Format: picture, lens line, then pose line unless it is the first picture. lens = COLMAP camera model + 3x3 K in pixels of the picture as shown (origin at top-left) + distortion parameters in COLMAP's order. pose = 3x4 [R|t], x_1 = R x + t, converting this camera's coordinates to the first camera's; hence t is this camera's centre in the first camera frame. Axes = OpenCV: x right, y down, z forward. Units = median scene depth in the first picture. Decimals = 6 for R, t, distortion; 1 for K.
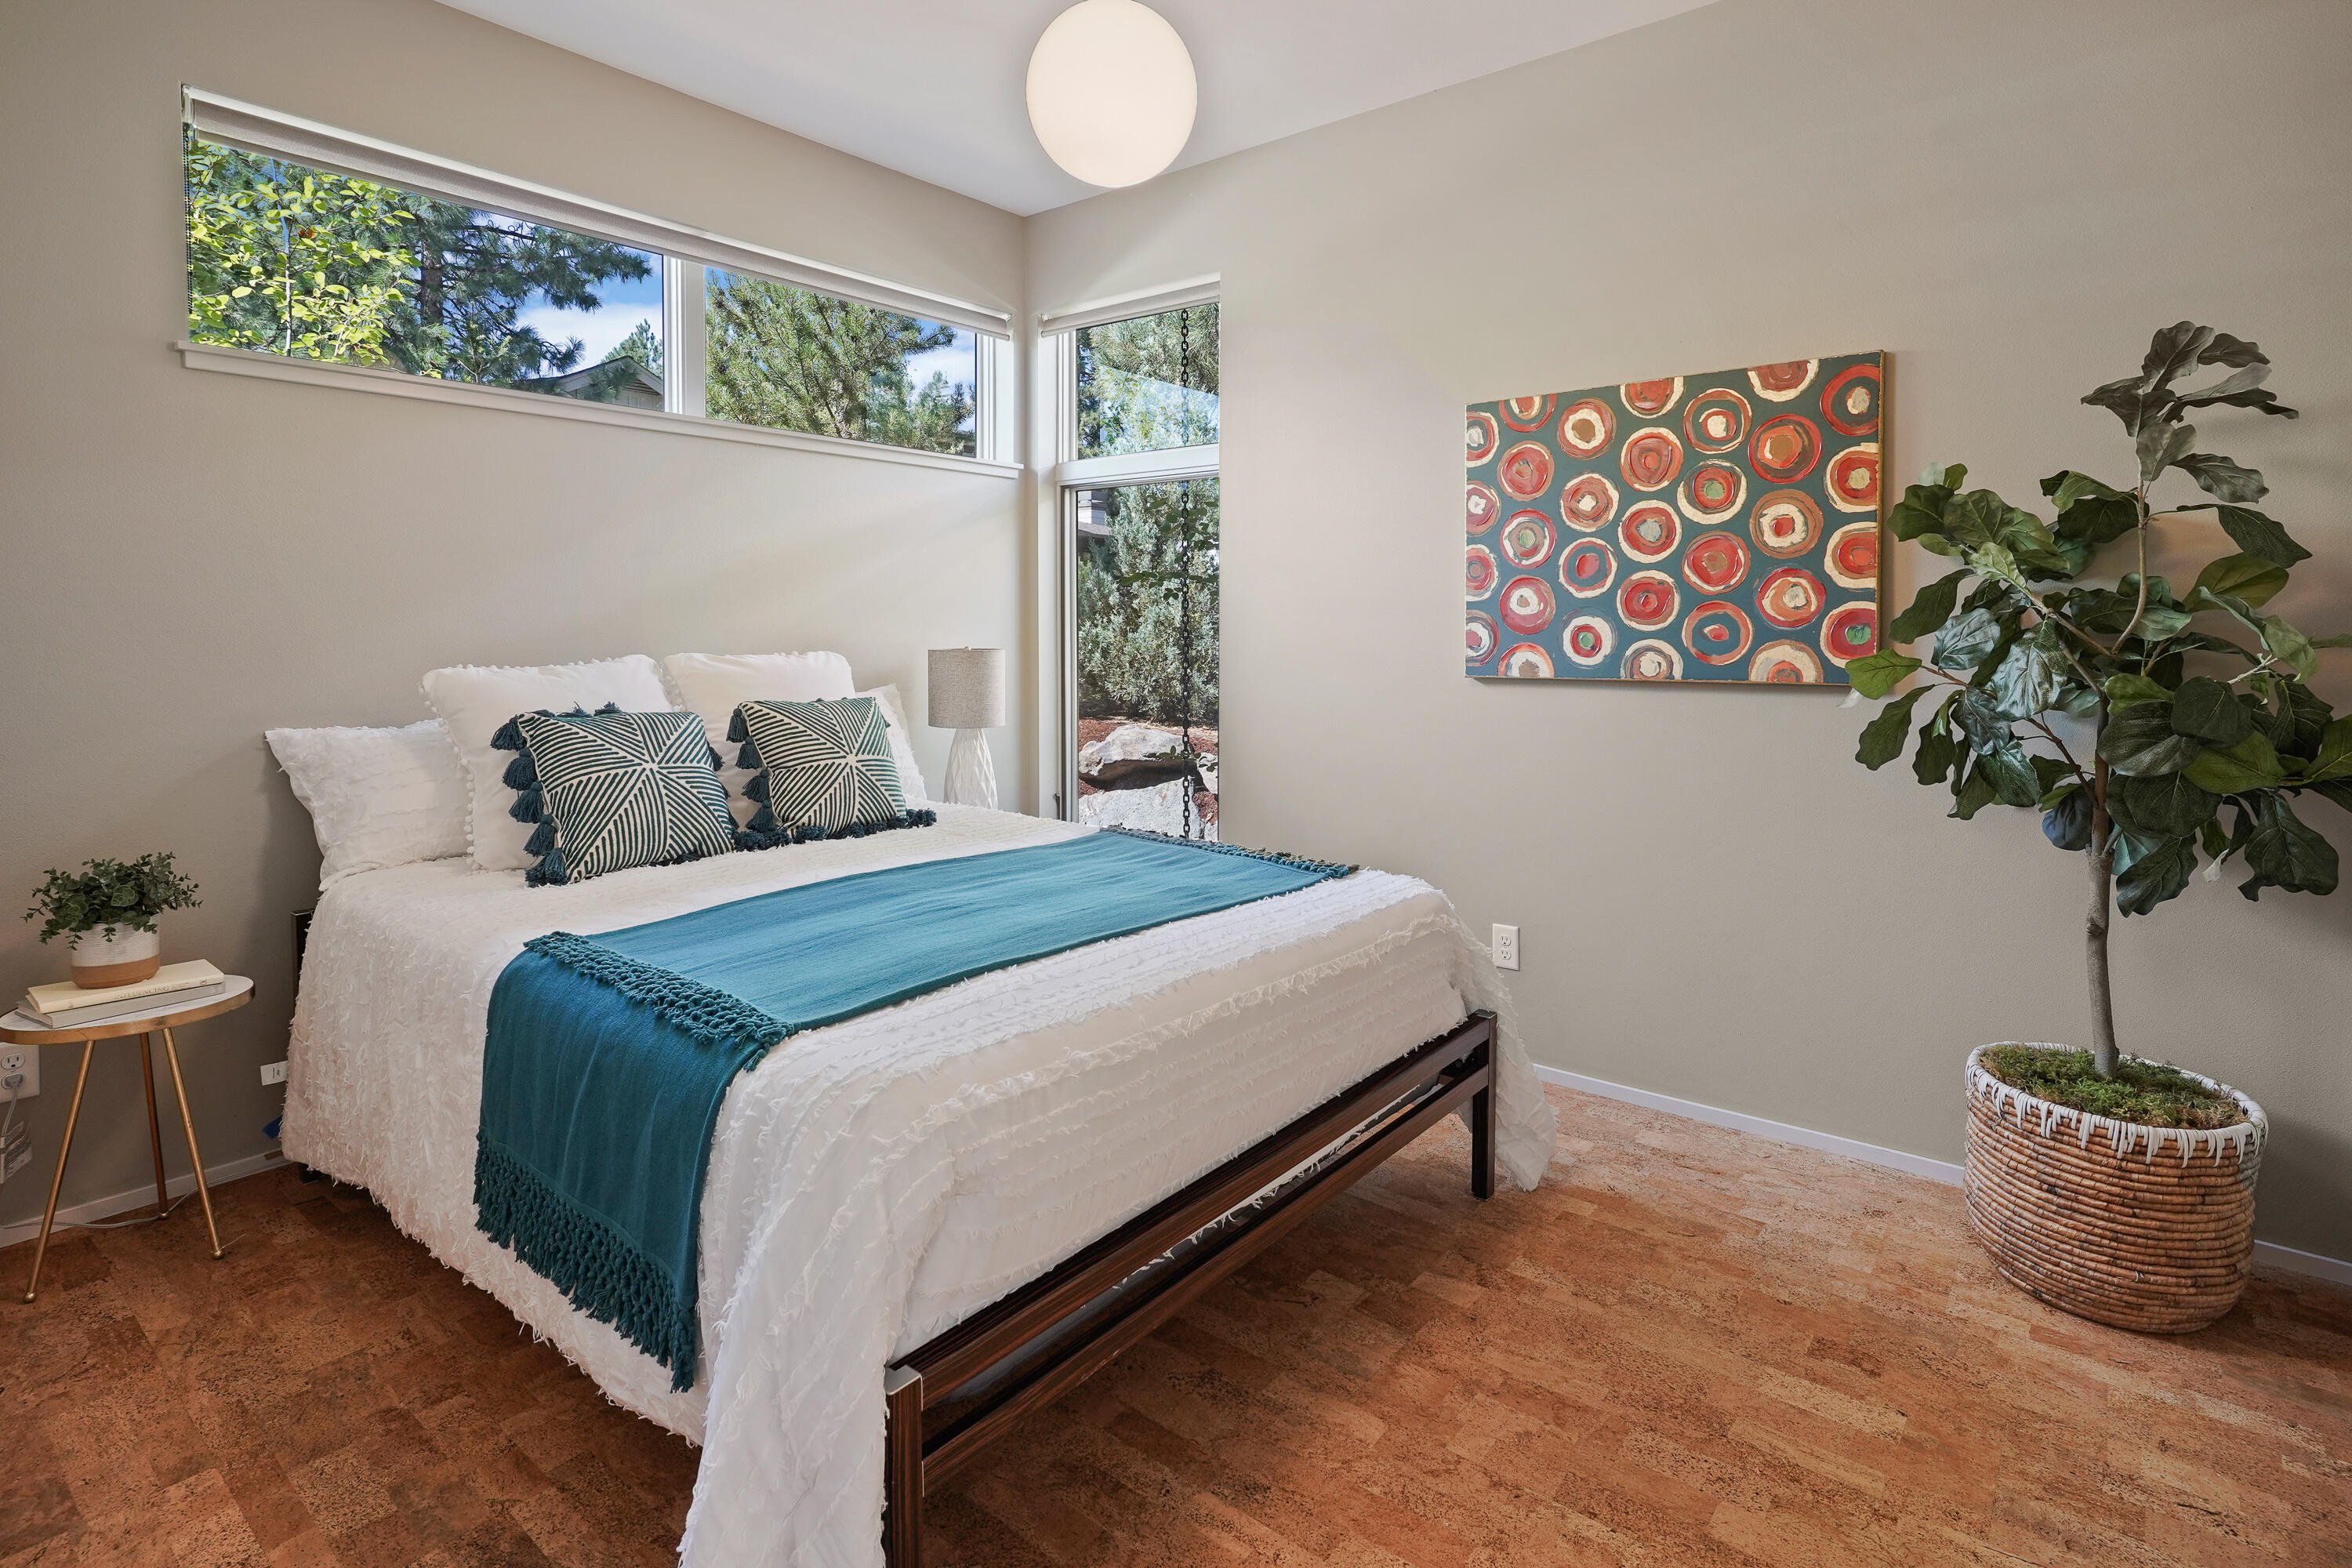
lens RADIAL K [[1158.6, 0, 1178.4], [0, 1158.6, 663.8], [0, 0, 1]] dist [-0.001112, -0.000140]
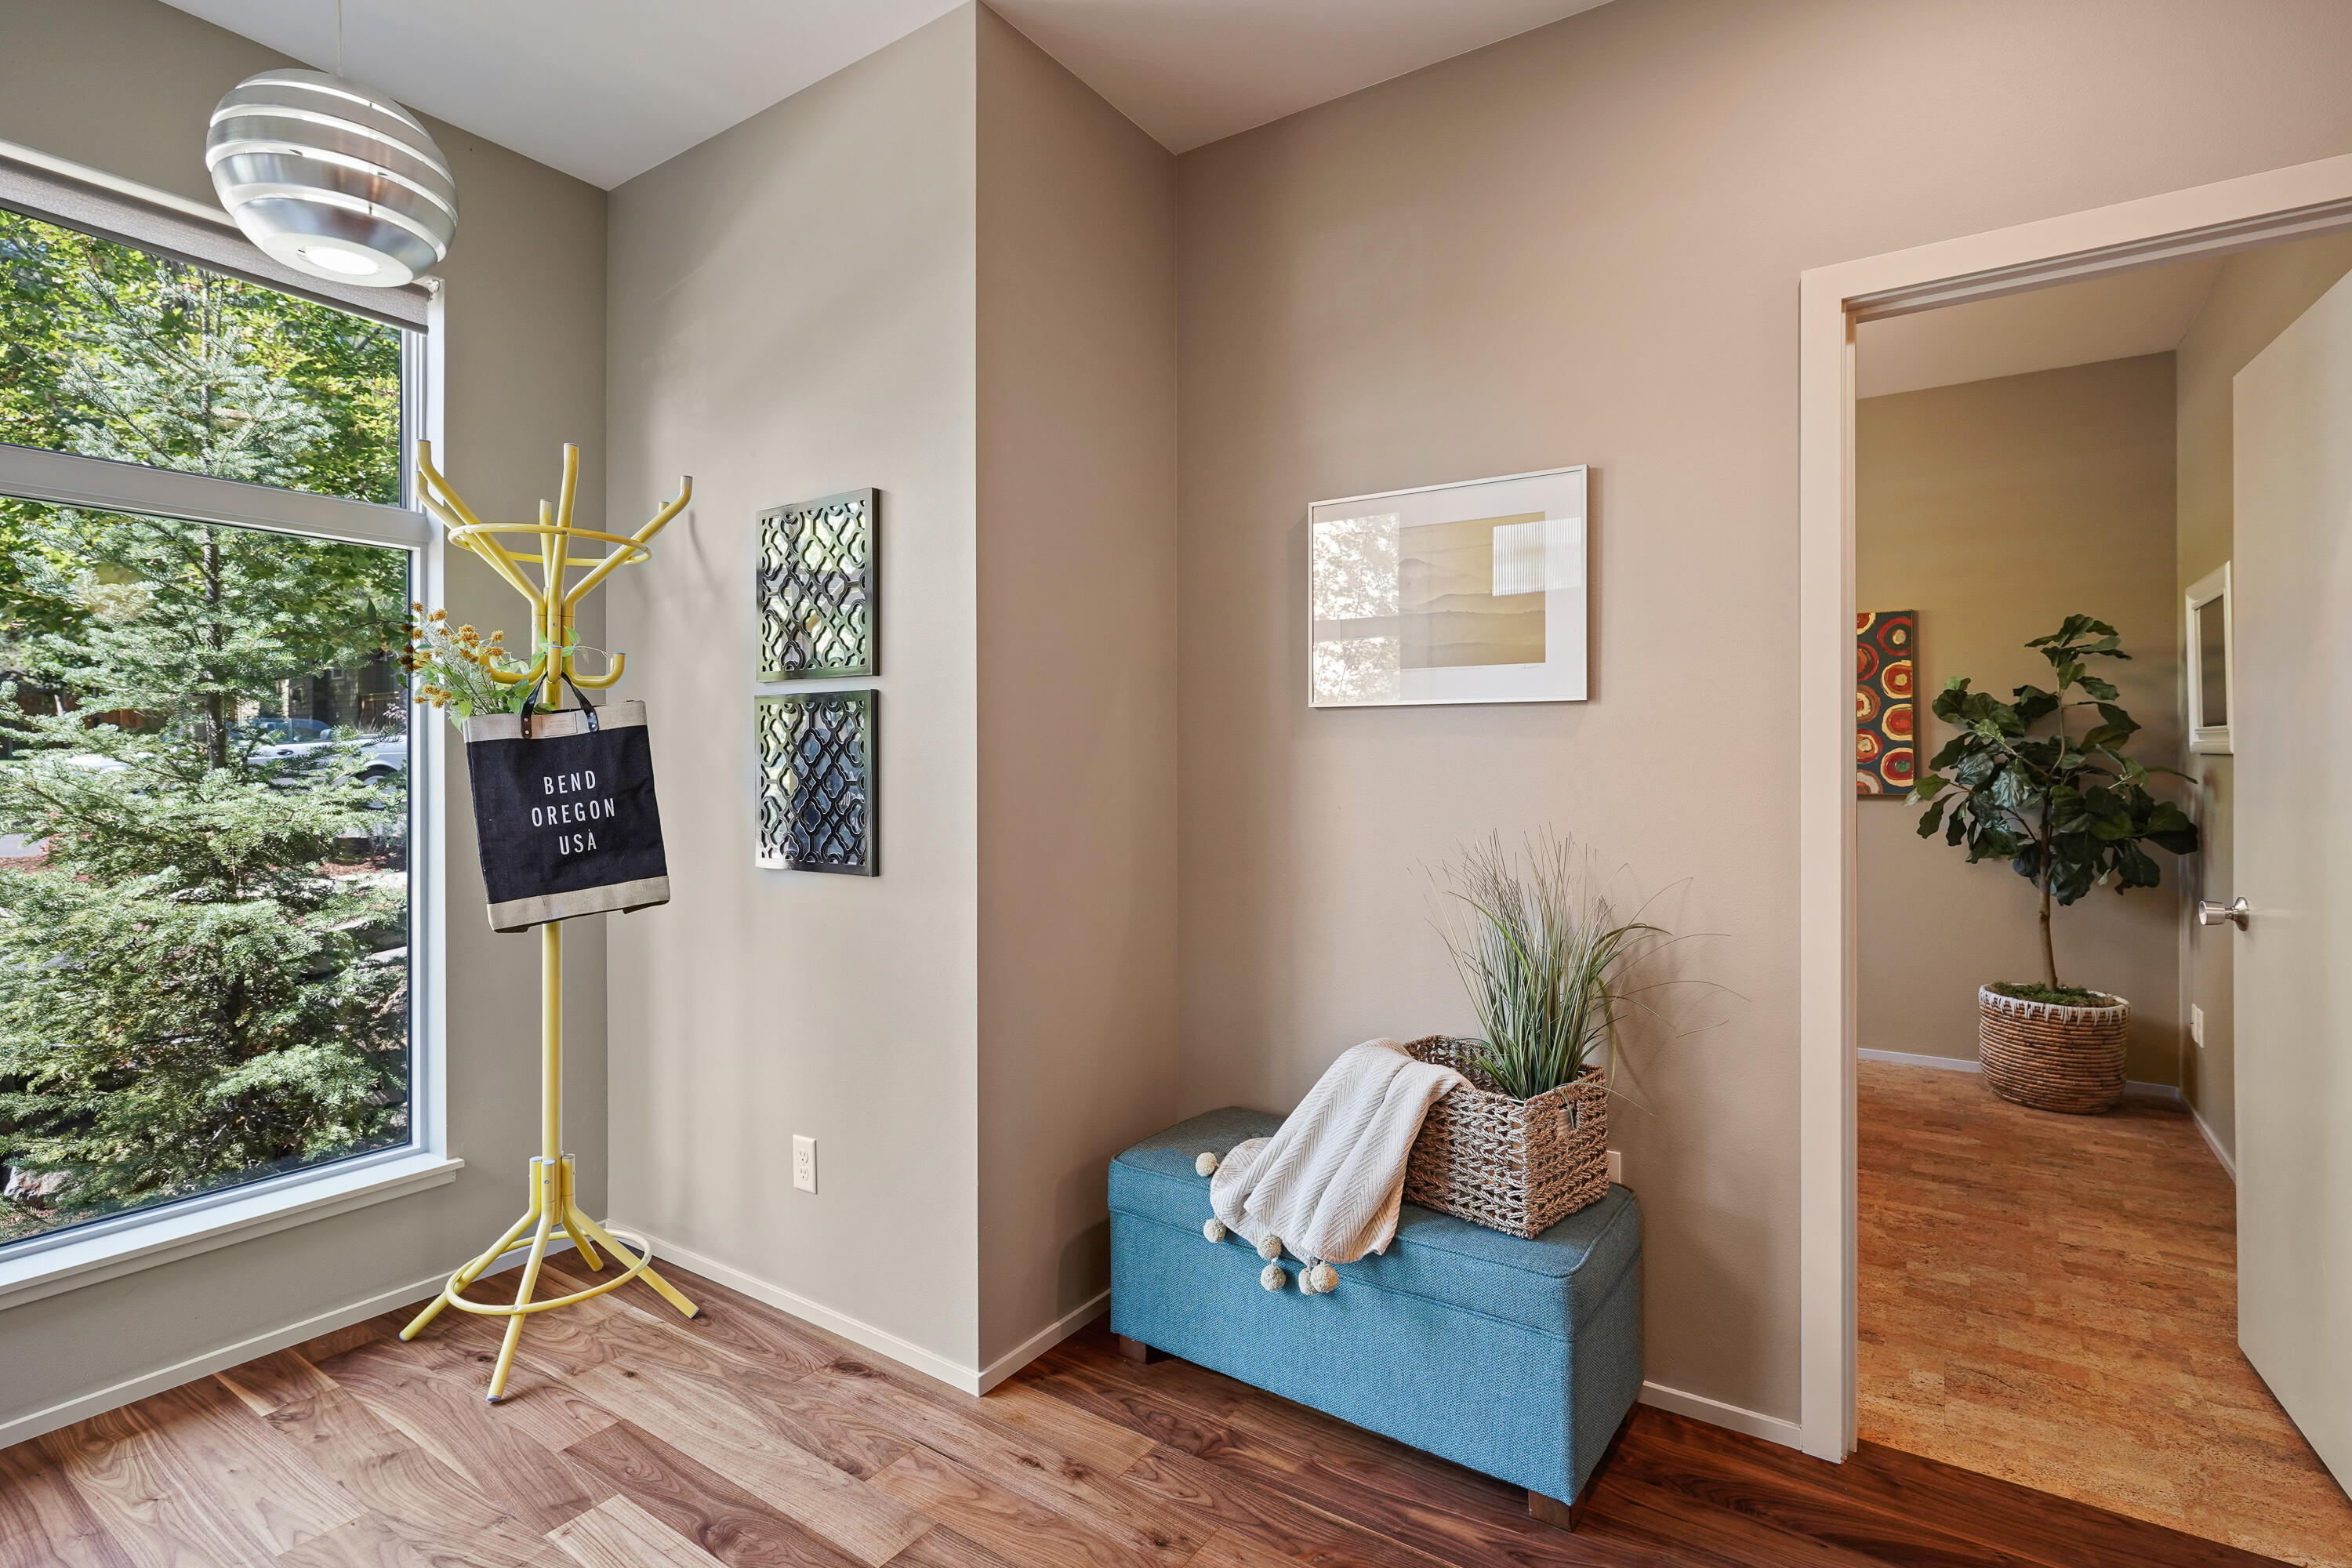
lens RADIAL K [[1123.6, 0, 1176.7], [0, 1123.6, 756.5], [0, 0, 1]] dist [0.000503, 0.000224]
pose [[0.996354, -0.003949, 0.085227, -0.845684], [0.007012, 0.999339, -0.035664, 0.016907], [-0.085030, 0.036132, 0.995723, -0.792486]]
